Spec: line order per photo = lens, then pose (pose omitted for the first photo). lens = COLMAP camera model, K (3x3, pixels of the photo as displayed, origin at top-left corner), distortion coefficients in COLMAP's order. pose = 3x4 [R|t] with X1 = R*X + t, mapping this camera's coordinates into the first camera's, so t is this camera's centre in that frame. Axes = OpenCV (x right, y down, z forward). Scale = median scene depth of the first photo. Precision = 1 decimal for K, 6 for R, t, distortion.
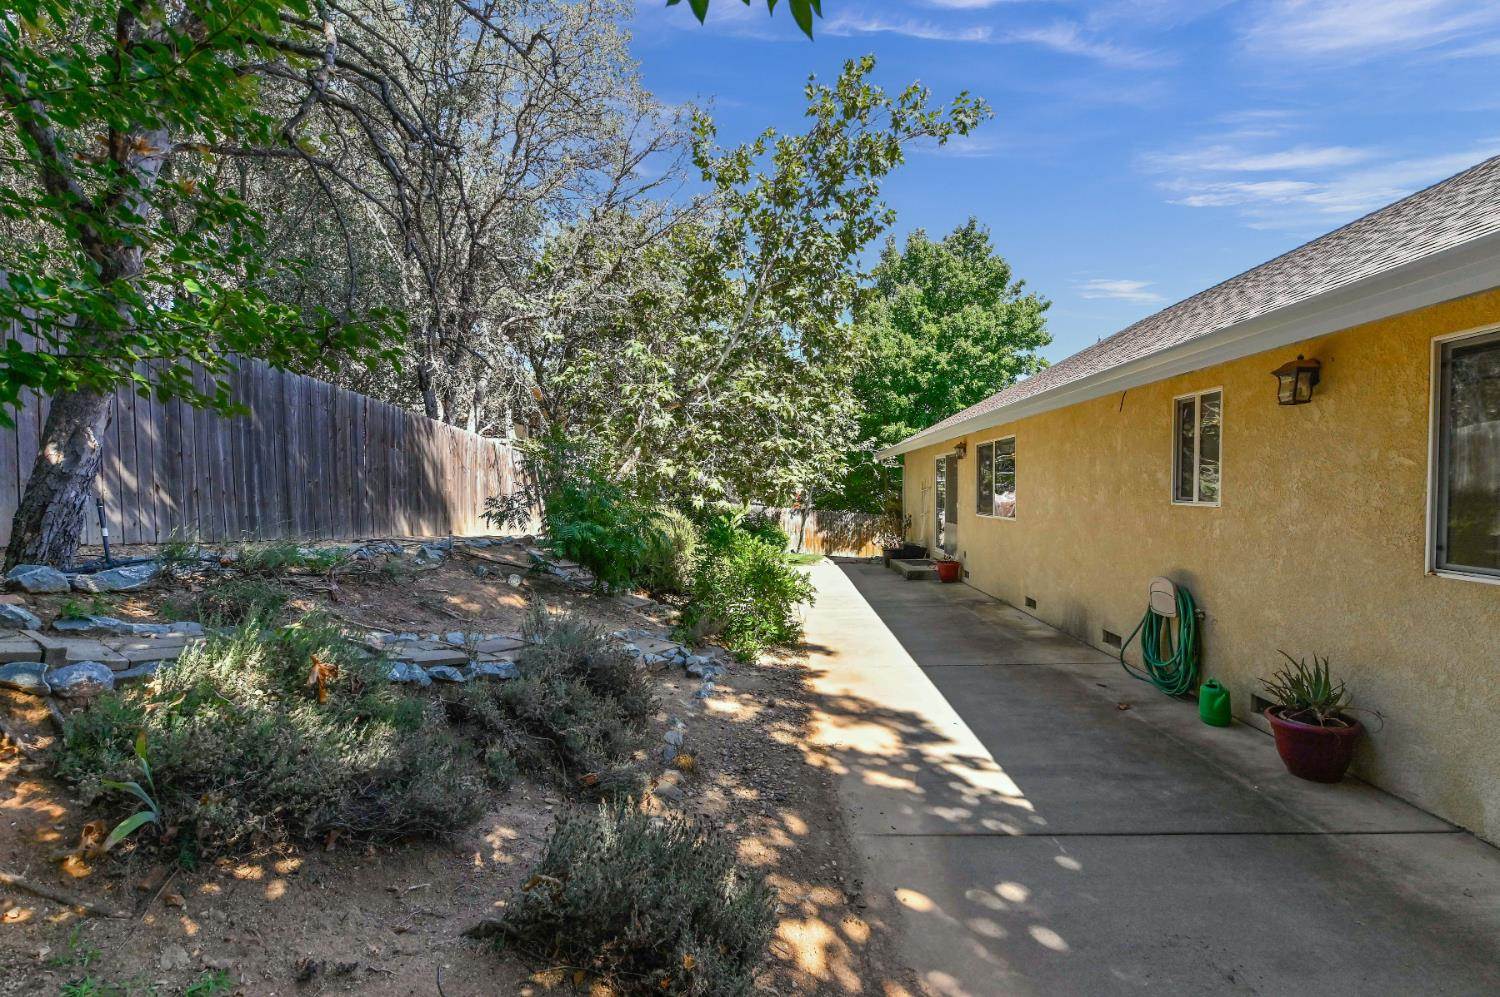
lens RADIAL K [[644.9, 0, 781.0], [0, 644.9, 502.5], [0, 0, 1]] dist [0.001751, -0.000346]
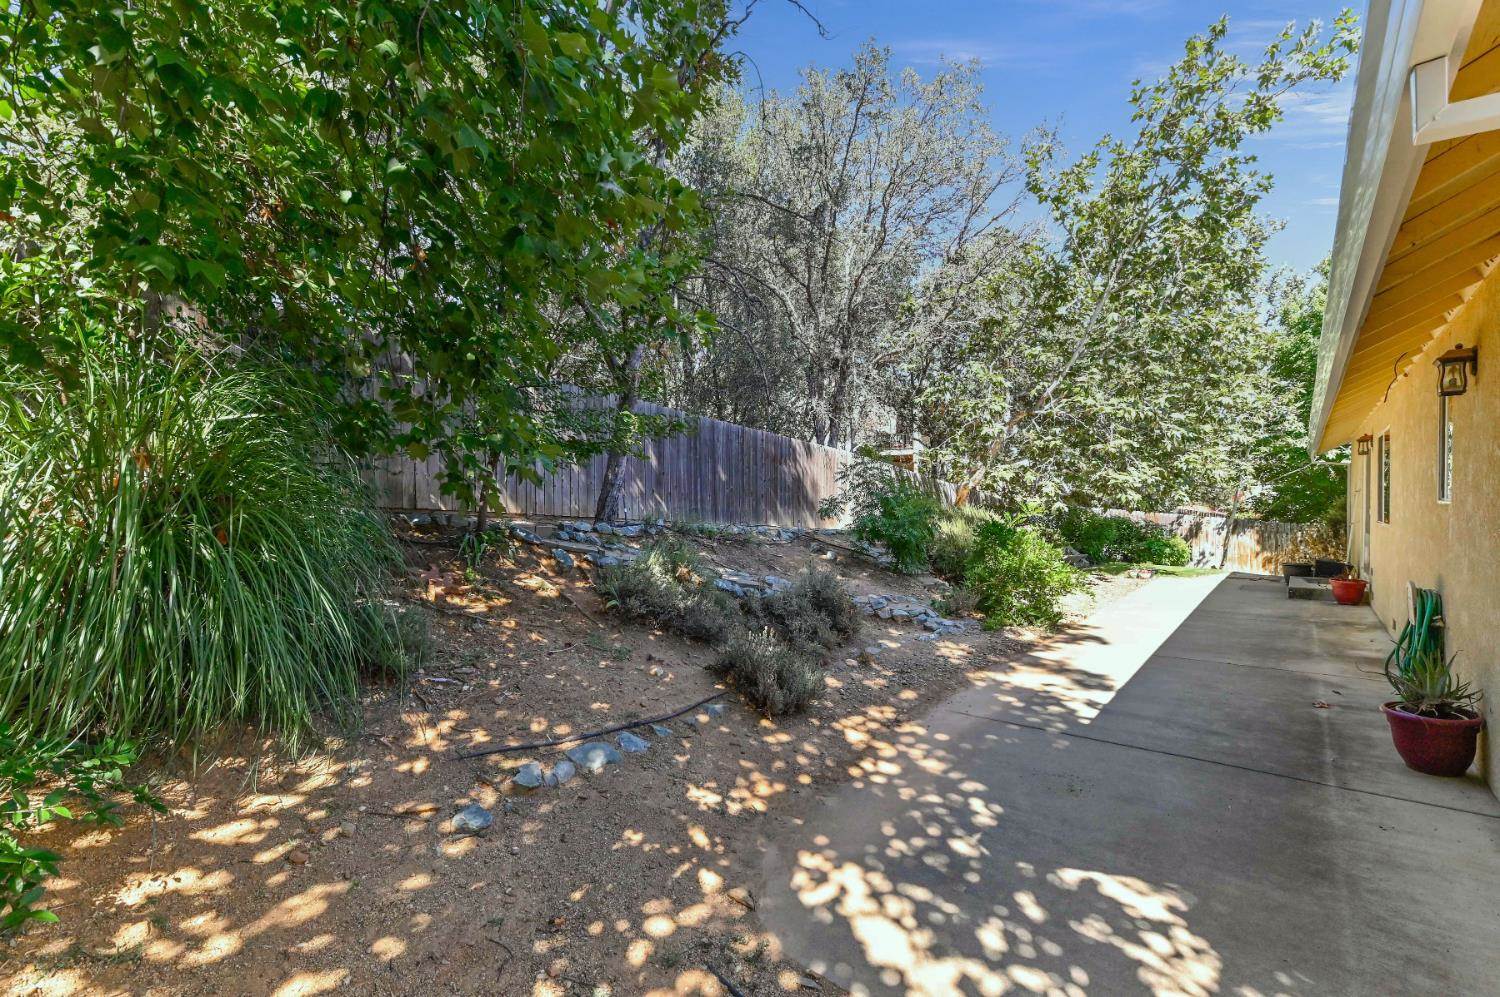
lens RADIAL K [[674.5, 0, 773.5], [0, 674.5, 492.4], [0, 0, 1]] dist [0.003626, -0.000178]
pose [[0.794275, -0.006950, -0.607519, 0.204283], [-0.009617, 0.999665, -0.024009, 0.009417], [0.607483, 0.024912, 0.793942, -0.141691]]
